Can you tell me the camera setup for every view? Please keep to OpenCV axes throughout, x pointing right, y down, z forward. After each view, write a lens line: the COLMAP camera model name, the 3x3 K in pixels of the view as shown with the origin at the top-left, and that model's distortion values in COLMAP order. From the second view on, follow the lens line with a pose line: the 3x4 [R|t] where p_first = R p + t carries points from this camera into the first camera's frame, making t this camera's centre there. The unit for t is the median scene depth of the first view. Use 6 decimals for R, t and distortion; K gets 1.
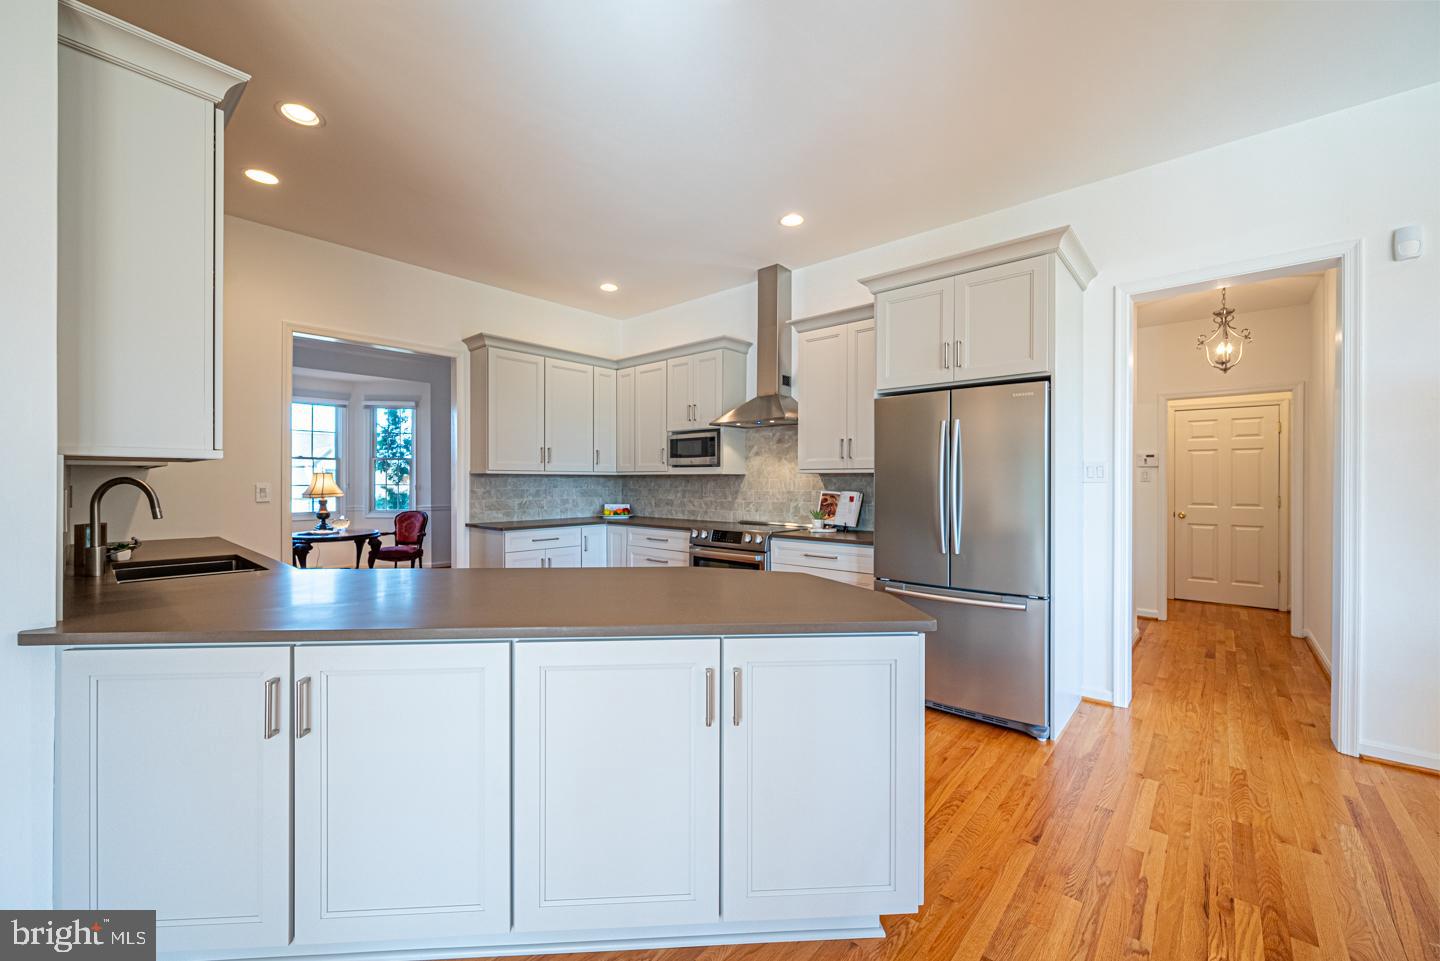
lens RADIAL K [[566.3, 0, 720.0], [0, 566.3, 480.5], [0, 0, 1]] dist [0.001478, -0.000691]
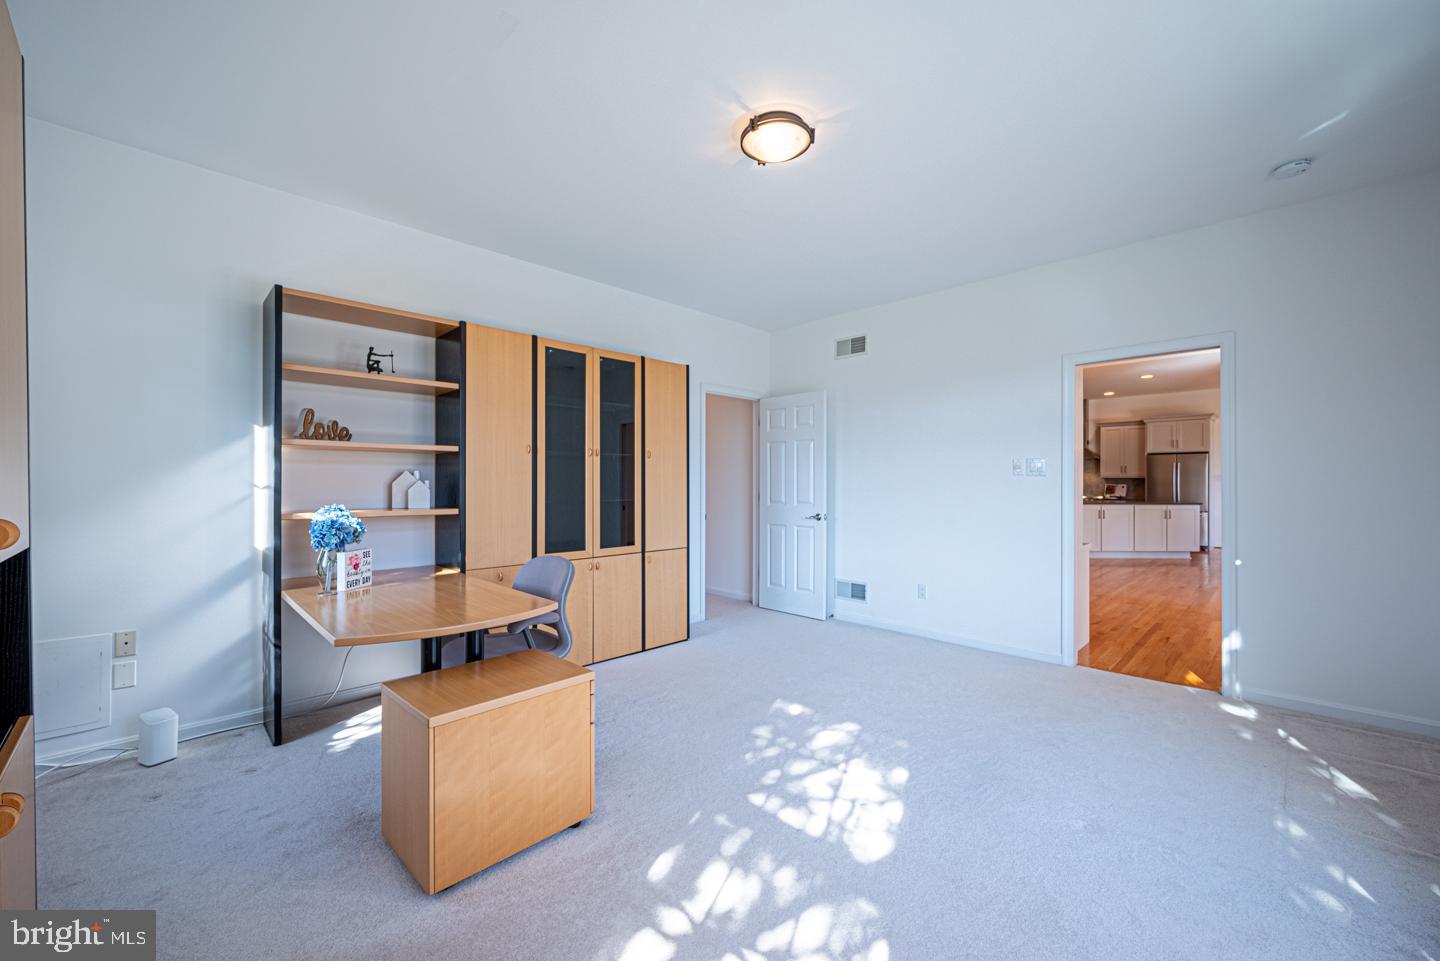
lens RADIAL K [[565.6, 0, 720.0], [0, 565.6, 480.5], [0, 0, 1]] dist [0.001159, -0.000006]
pose [[0.997375, -0.002055, -0.072380, -1.326708], [0.001788, 0.999991, -0.003766, 0.006156], [0.072387, 0.003627, 0.997370, -1.659024]]
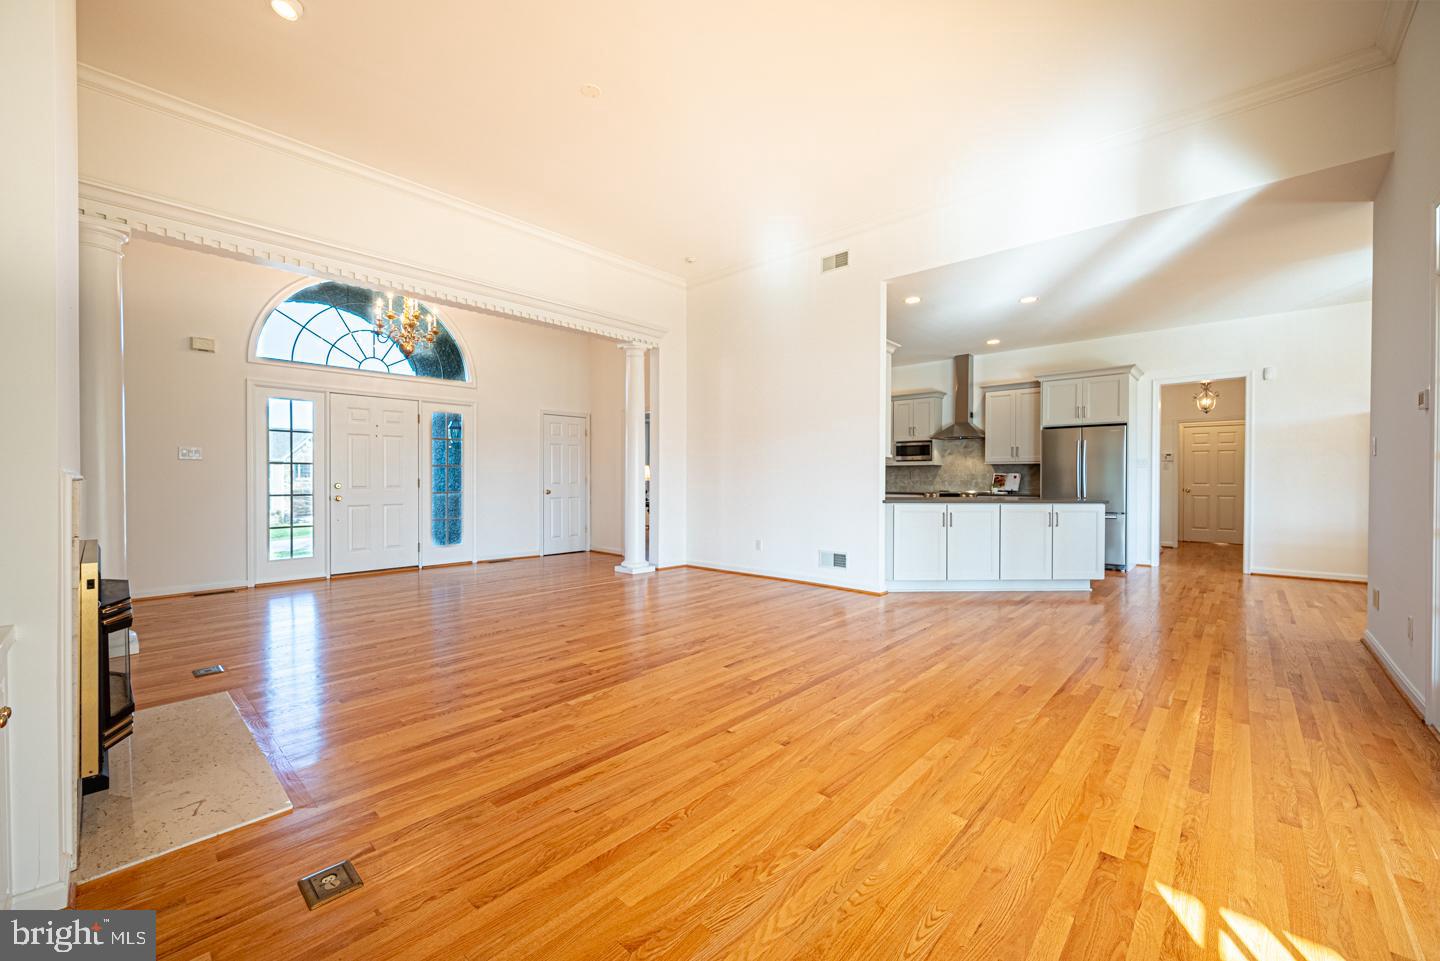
lens RADIAL K [[567.9, 0, 720.0], [0, 567.9, 480.5], [0, 0, 1]] dist [0.001032, 0.000139]
pose [[0.999795, 0.000231, -0.020262, -0.642561], [-0.000136, 0.999989, 0.004655, 0.030277], [0.020263, -0.004652, 0.999784, -0.852532]]
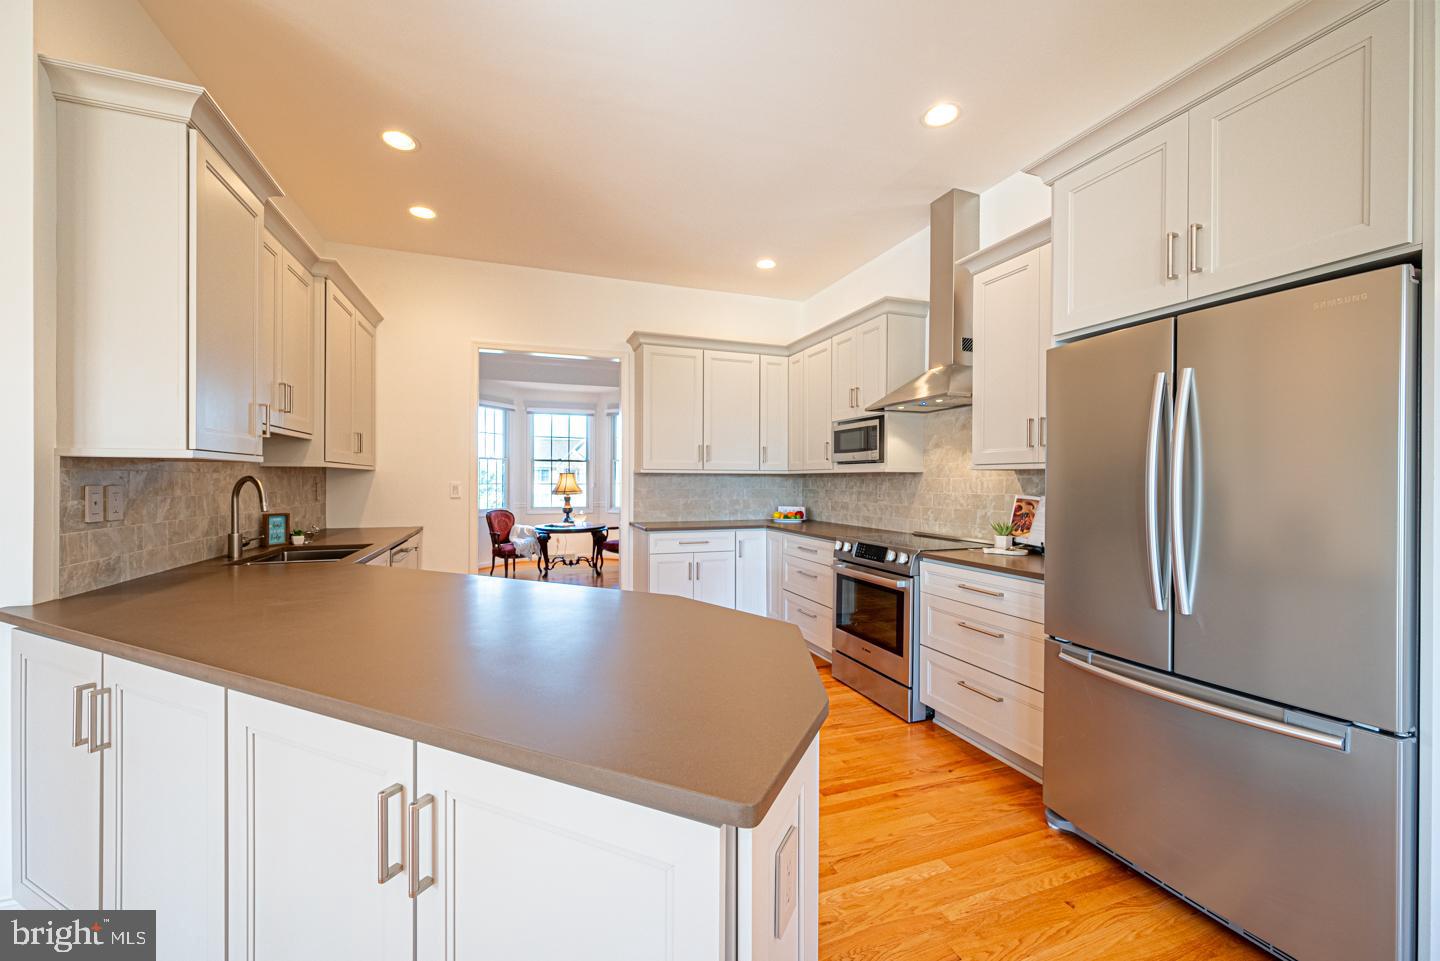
lens RADIAL K [[566.3, 0, 720.0], [0, 566.3, 480.5], [0, 0, 1]] dist [0.001478, -0.000691]
pose [[0.880576, 0.001598, -0.473903, 0.171392], [-0.001506, 0.999999, 0.000574, 0.000493], [0.473903, 0.000209, 0.880577, 0.186476]]
